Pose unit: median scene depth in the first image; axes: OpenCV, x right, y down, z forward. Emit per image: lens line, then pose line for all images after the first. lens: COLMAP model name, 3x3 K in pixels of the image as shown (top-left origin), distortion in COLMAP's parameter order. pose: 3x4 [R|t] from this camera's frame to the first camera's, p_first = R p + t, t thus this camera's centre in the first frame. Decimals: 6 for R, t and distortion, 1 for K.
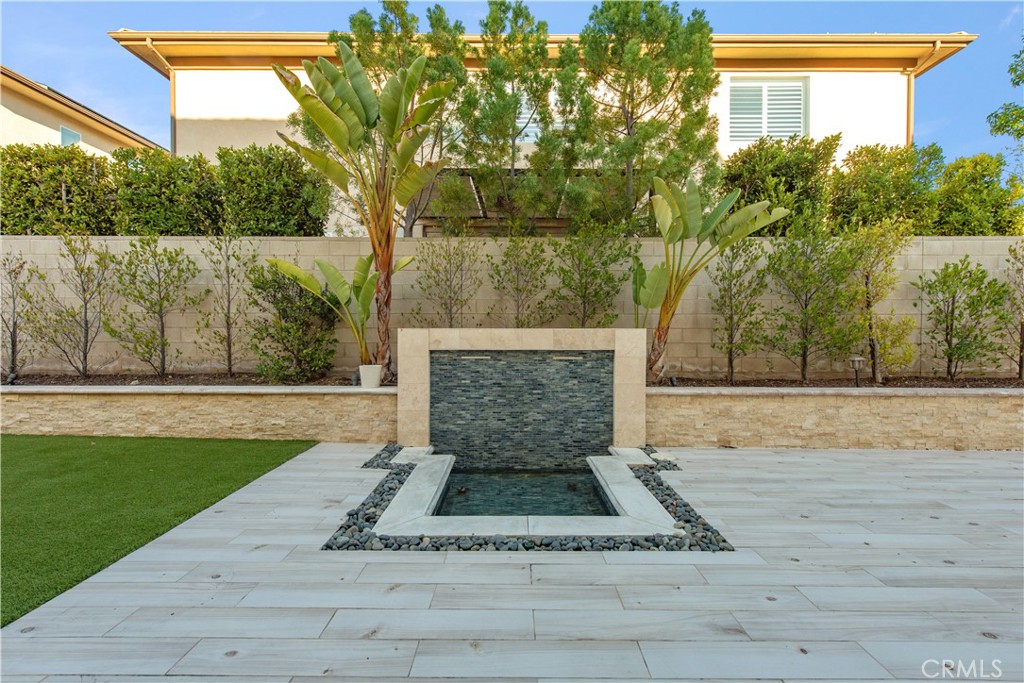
lens RADIAL K [[414.1, 0, 512.0], [0, 414.1, 341.5], [0, 0, 1]] dist [-0.000264, -0.000097]
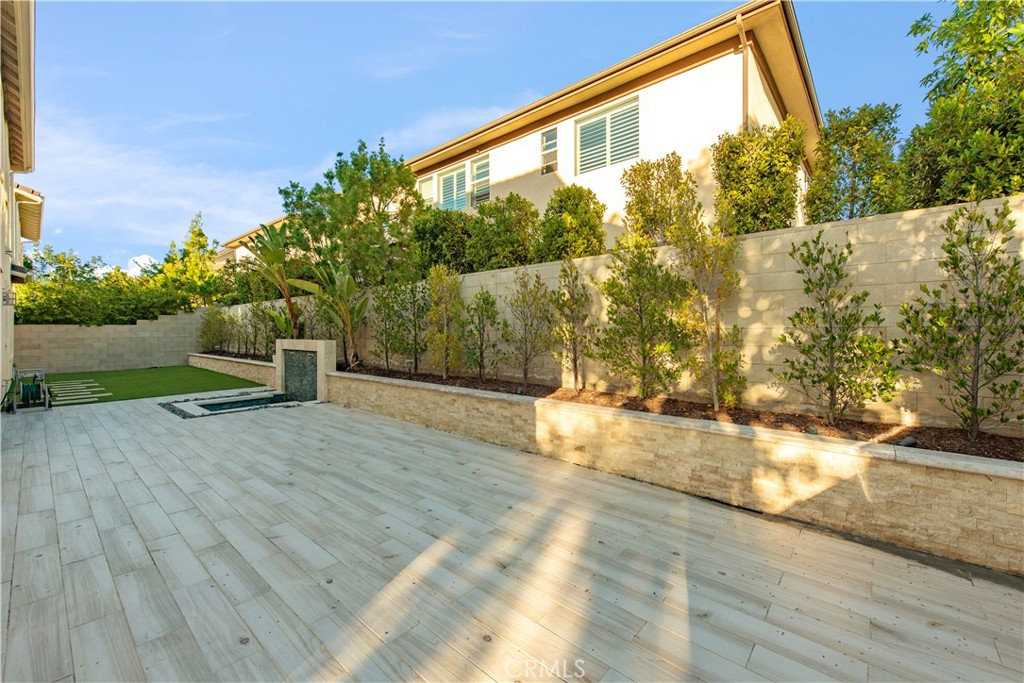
lens RADIAL K [[411.6, 0, 512.0], [0, 411.6, 341.5], [0, 0, 1]] dist [0.000468, 0.000083]
pose [[0.758029, 0.014650, -0.652056, 2.167326], [-0.032389, 0.999360, -0.015201, -0.021230], [0.651416, 0.032643, 0.758018, 0.101133]]
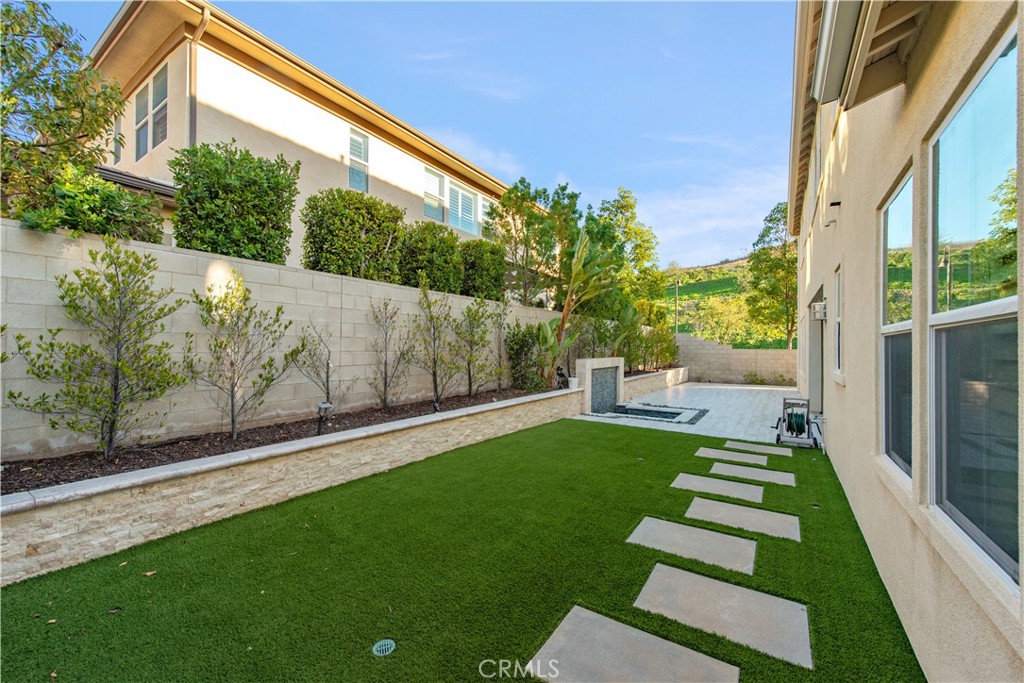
lens RADIAL K [[411.6, 0, 512.0], [0, 411.6, 341.5], [0, 0, 1]] dist [0.000468, 0.000083]
pose [[0.541877, 0.009499, 0.840404, -2.241284], [0.020809, 0.999478, -0.024714, -0.079269], [-0.840200, 0.030880, 0.541397, 0.139217]]
